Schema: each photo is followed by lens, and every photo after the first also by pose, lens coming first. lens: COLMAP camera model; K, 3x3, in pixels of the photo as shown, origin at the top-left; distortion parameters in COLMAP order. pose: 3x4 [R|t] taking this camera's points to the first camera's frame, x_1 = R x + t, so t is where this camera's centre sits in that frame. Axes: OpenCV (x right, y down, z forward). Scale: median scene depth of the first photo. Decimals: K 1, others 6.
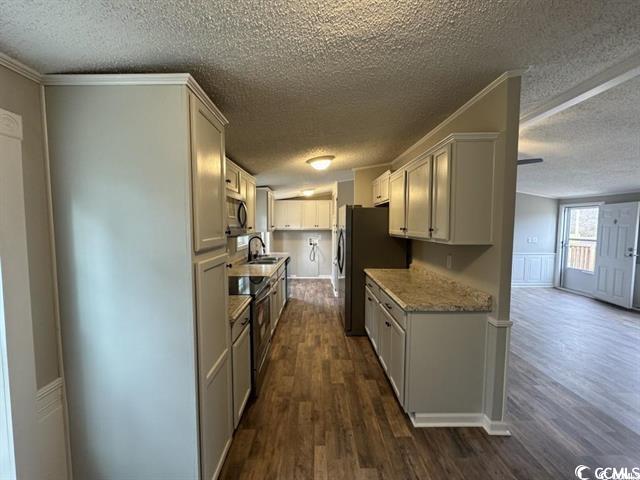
lens RADIAL K [[257.2, 0, 317.7], [0, 257.2, 240.0], [0, 0, 1]] dist [-0.000612, -0.000021]
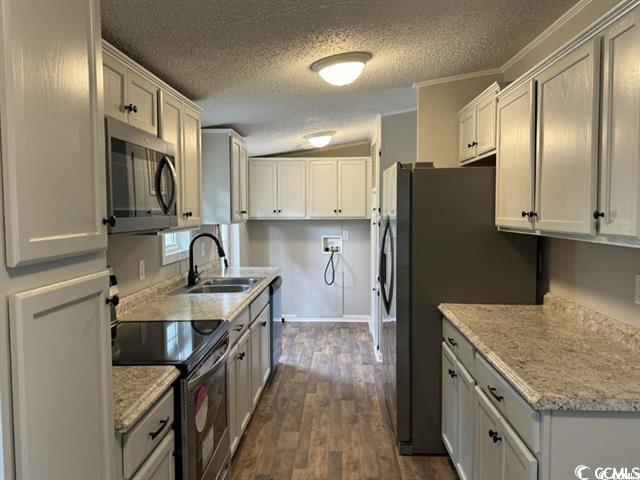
lens RADIAL K [[523.4, 0, 320.0], [0, 523.4, 240.0], [0, 0, 1]] dist [0.147986, -0.242331]
pose [[0.998818, -0.002284, -0.048550, 0.019926], [0.002158, 0.999994, -0.002655, 0.001903], [0.048555, 0.002547, 0.998817, 0.072502]]
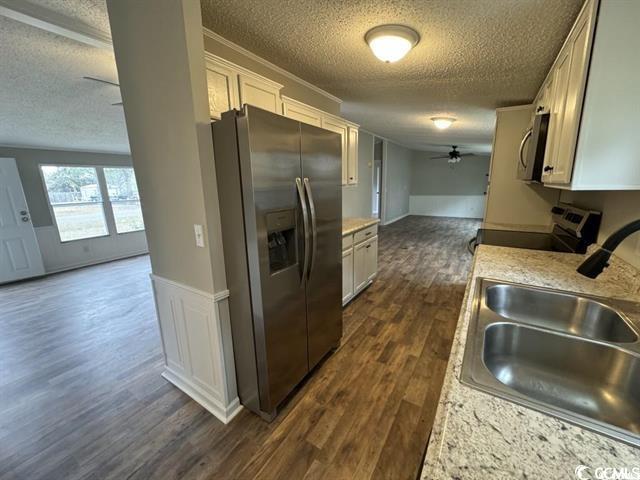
lens RADIAL K [[257.2, 0, 317.7], [0, 257.2, 240.0], [0, 0, 1]] dist [-0.000612, -0.000021]
pose [[-0.830136, -0.100023, 0.548516, -0.201039], [0.058877, 0.962551, 0.264629, -0.074736], [-0.554444, 0.251973, -0.793159, 1.689137]]
